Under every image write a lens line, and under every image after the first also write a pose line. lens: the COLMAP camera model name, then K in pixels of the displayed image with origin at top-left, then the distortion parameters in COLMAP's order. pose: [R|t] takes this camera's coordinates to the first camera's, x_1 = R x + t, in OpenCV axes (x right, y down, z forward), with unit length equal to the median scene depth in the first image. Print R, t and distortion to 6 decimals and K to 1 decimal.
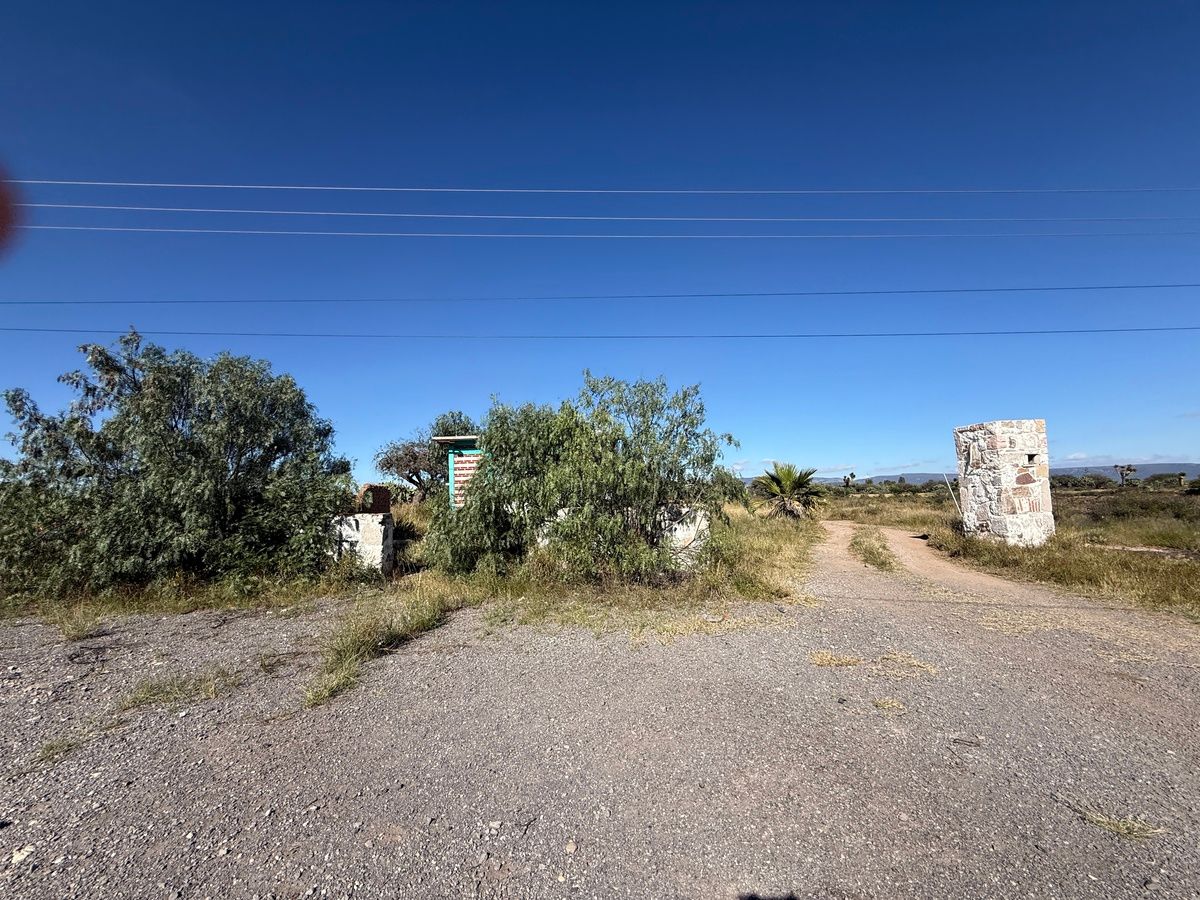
lens RADIAL K [[477.2, 0, 595.4], [0, 477.2, 451.7], [0, 0, 1]] dist [-0.000163, 0.000310]
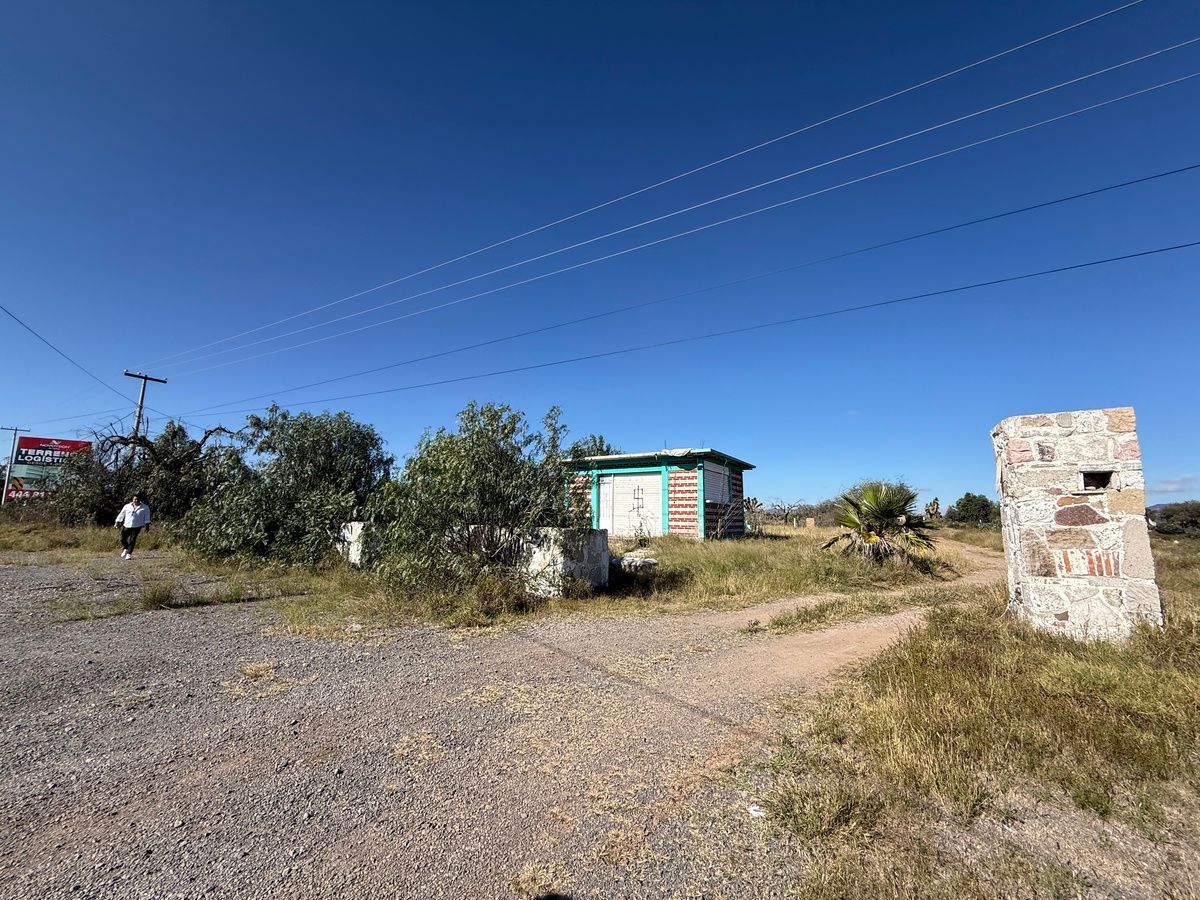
lens RADIAL K [[477.2, 0, 595.4], [0, 477.2, 451.7], [0, 0, 1]] dist [-0.000163, 0.000310]
pose [[0.832477, -0.034657, -0.552975, 0.860200], [0.013685, 0.999023, -0.042011, -0.002937], [0.553891, 0.027405, 0.832138, 0.247773]]
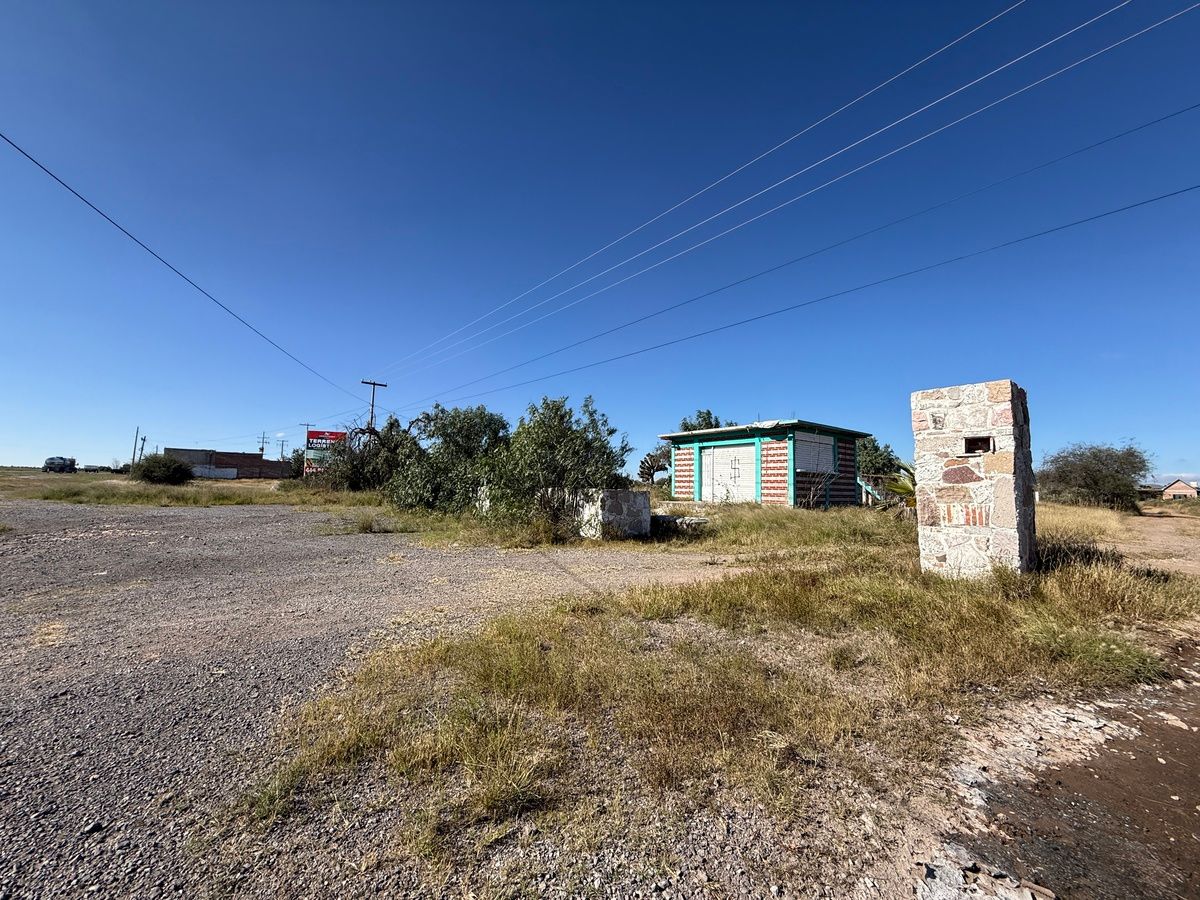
lens RADIAL K [[477.2, 0, 595.4], [0, 477.2, 451.7], [0, 0, 1]] dist [-0.000163, 0.000310]
pose [[0.595733, -0.019406, -0.802948, 1.314666], [0.038867, 0.999233, 0.004686, 0.002188], [0.802242, -0.034000, 0.596031, 0.233917]]
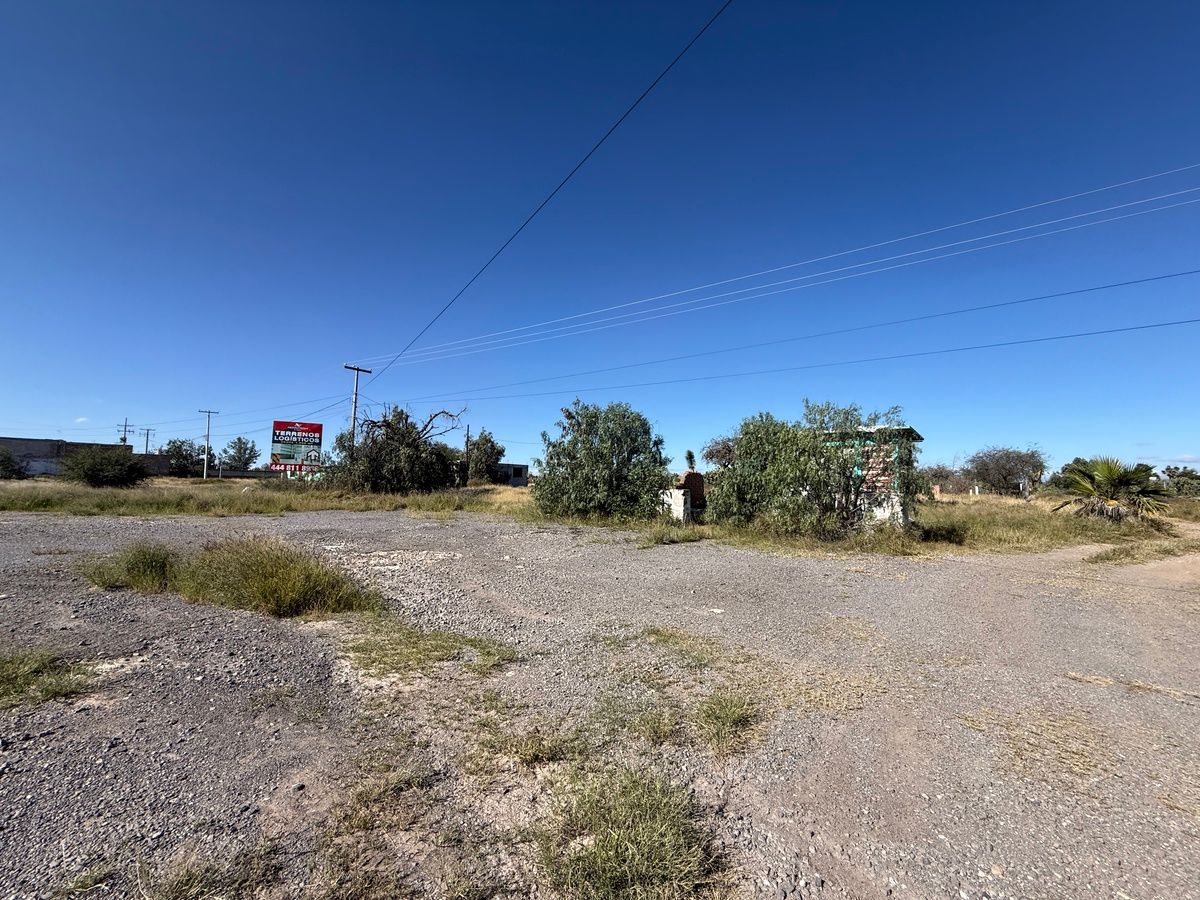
lens RADIAL K [[477.2, 0, 595.4], [0, 477.2, 451.7], [0, 0, 1]] dist [-0.000163, 0.000310]
pose [[0.765696, -0.004476, -0.643187, 0.458121], [0.025760, 0.999387, 0.023713, -0.063237], [0.642686, -0.034726, 0.765342, -0.581051]]
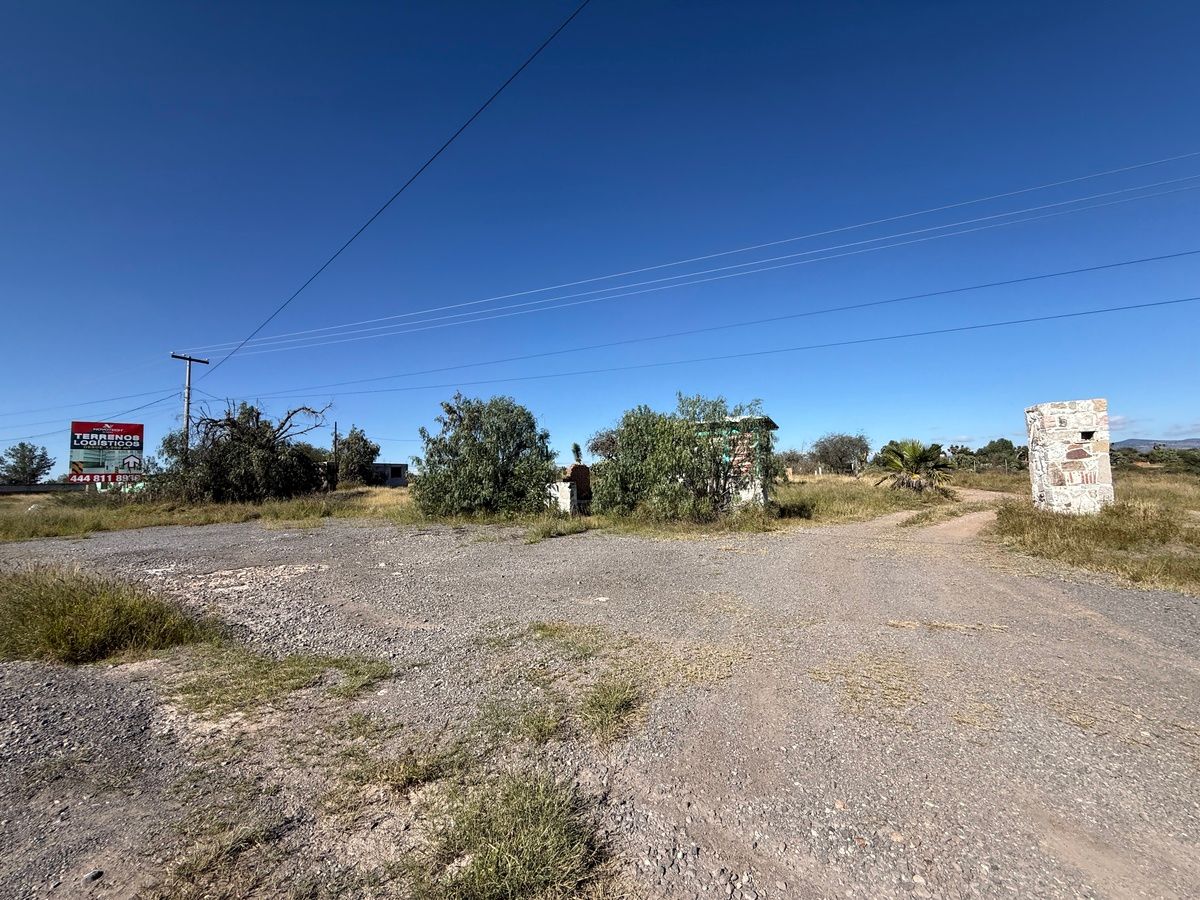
lens RADIAL K [[477.2, 0, 595.4], [0, 477.2, 451.7], [0, 0, 1]] dist [-0.000163, 0.000310]
pose [[0.893878, -0.023733, -0.447681, 0.459328], [0.048883, 0.997803, 0.044707, -0.061883], [0.445637, -0.061846, 0.893075, -0.569914]]
